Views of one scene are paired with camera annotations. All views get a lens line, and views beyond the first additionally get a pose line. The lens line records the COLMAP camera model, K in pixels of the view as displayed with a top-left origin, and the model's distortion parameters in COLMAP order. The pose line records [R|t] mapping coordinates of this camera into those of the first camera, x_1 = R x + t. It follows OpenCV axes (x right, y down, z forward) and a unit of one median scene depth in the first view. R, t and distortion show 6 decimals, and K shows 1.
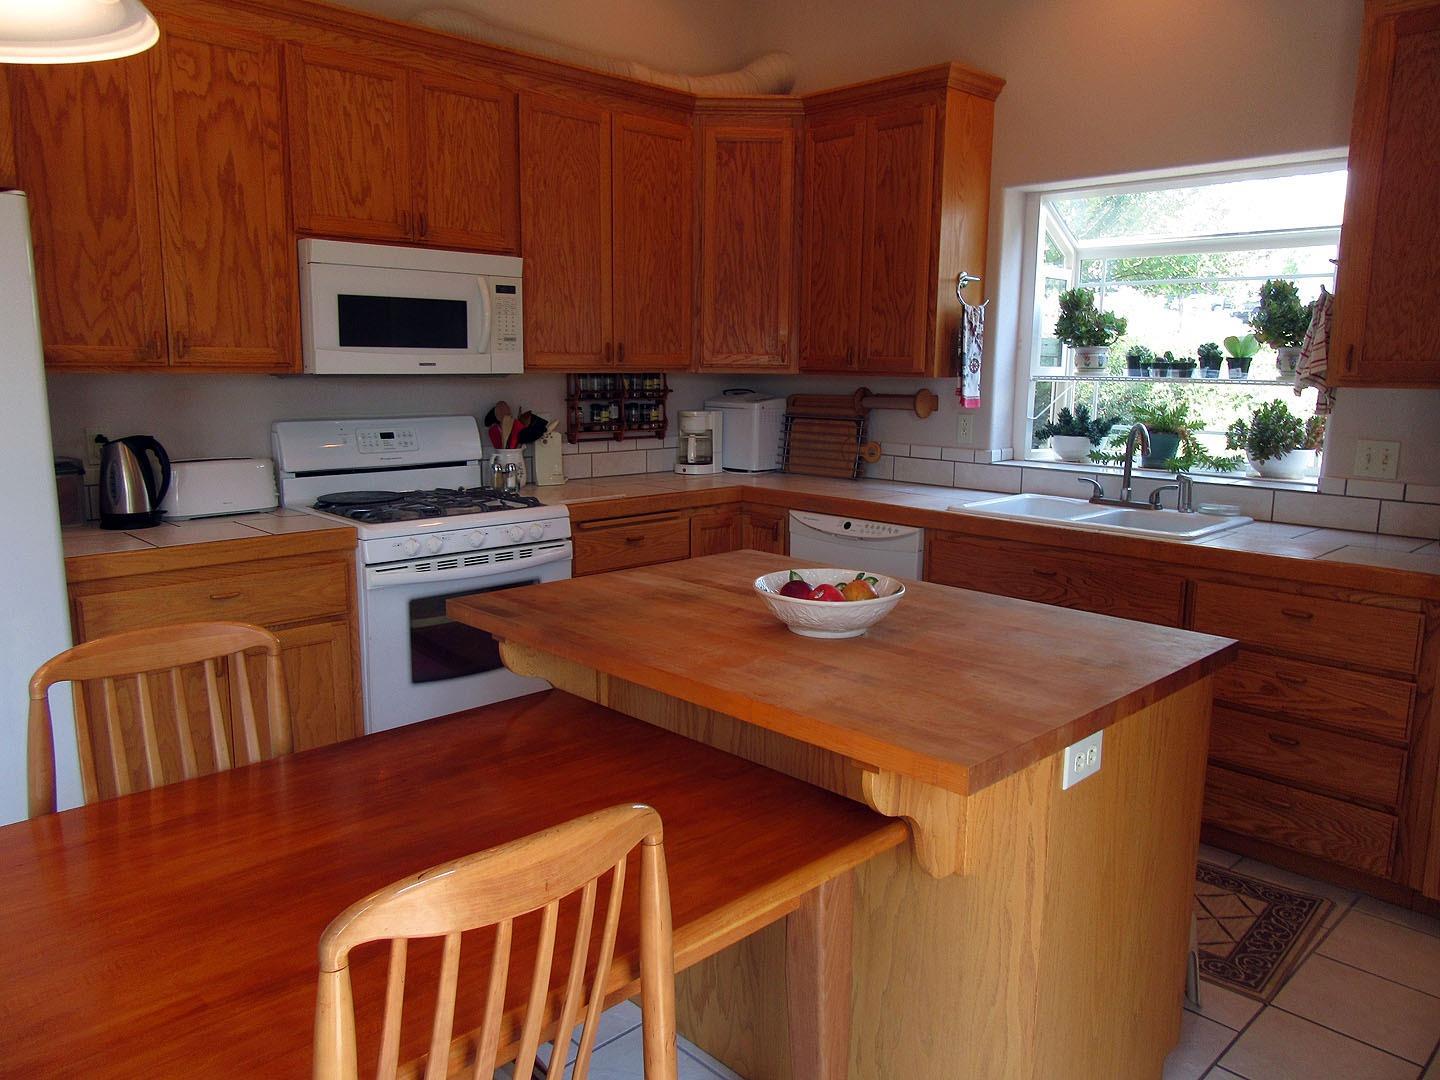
lens RADIAL K [[1054.9, 0, 720.5], [0, 1054.9, 541.8], [0, 0, 1]] dist [-0.012005, 0.009074]
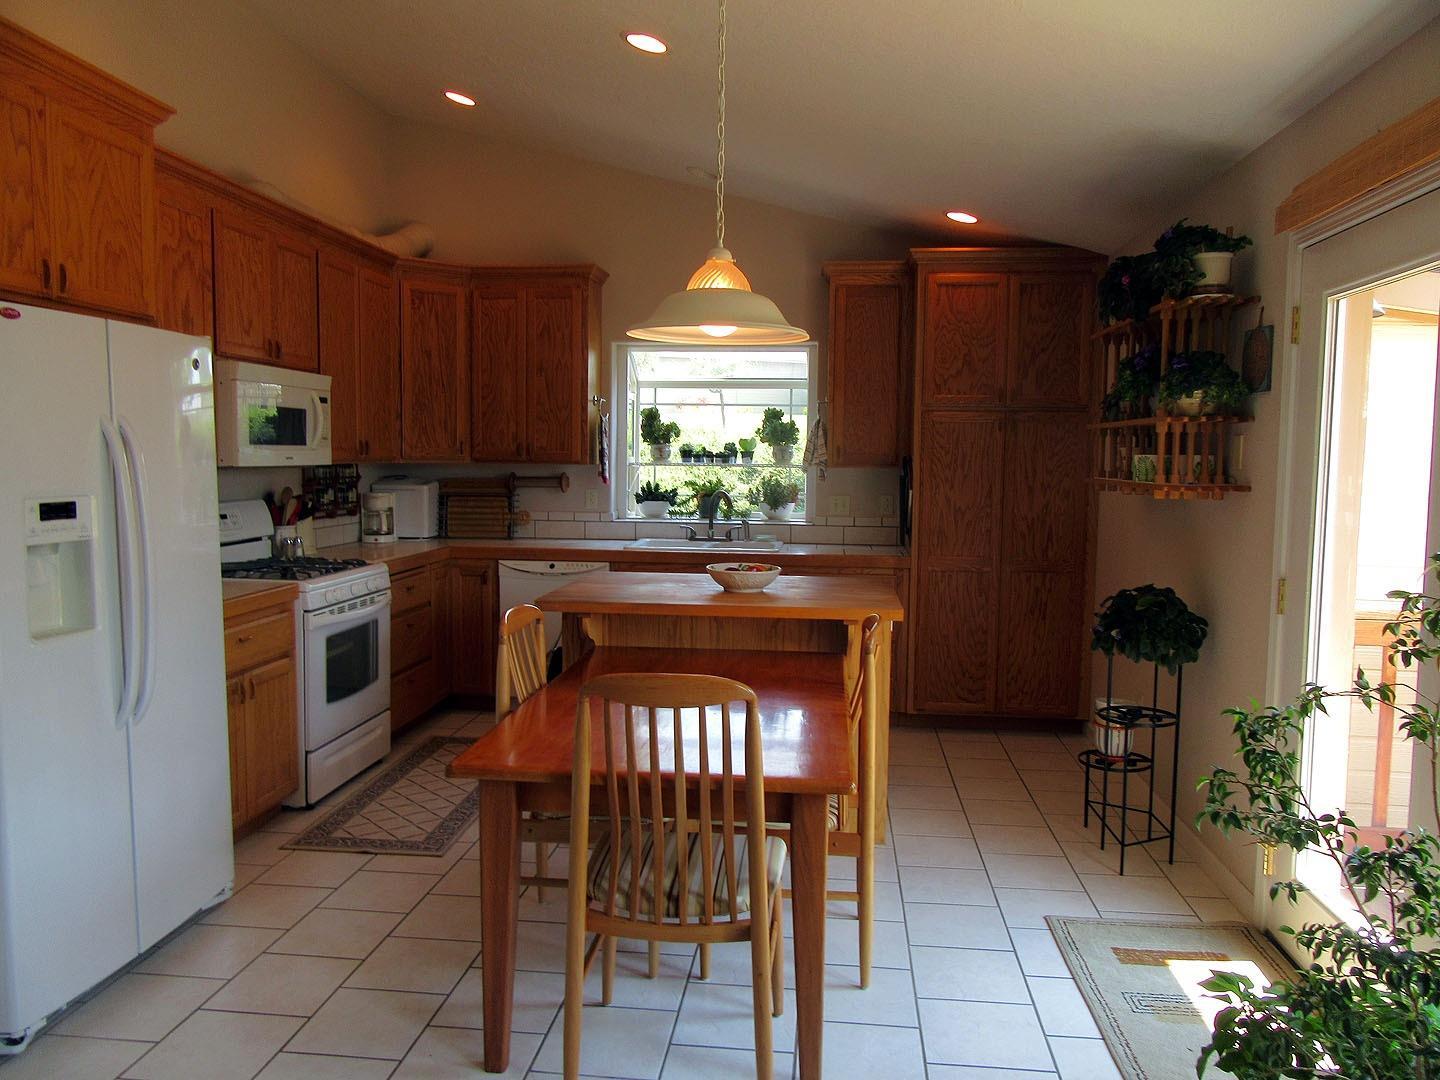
lens RADIAL K [[1054.9, 0, 720.2], [0, 1054.9, 539.6], [0, 0, 1]] dist [-0.012005, 0.009074]
pose [[0.772198, -0.054520, 0.633039, -0.587239], [0.106178, 0.993375, -0.043965, 0.034683], [-0.626448, 0.101164, 0.772870, -0.256118]]
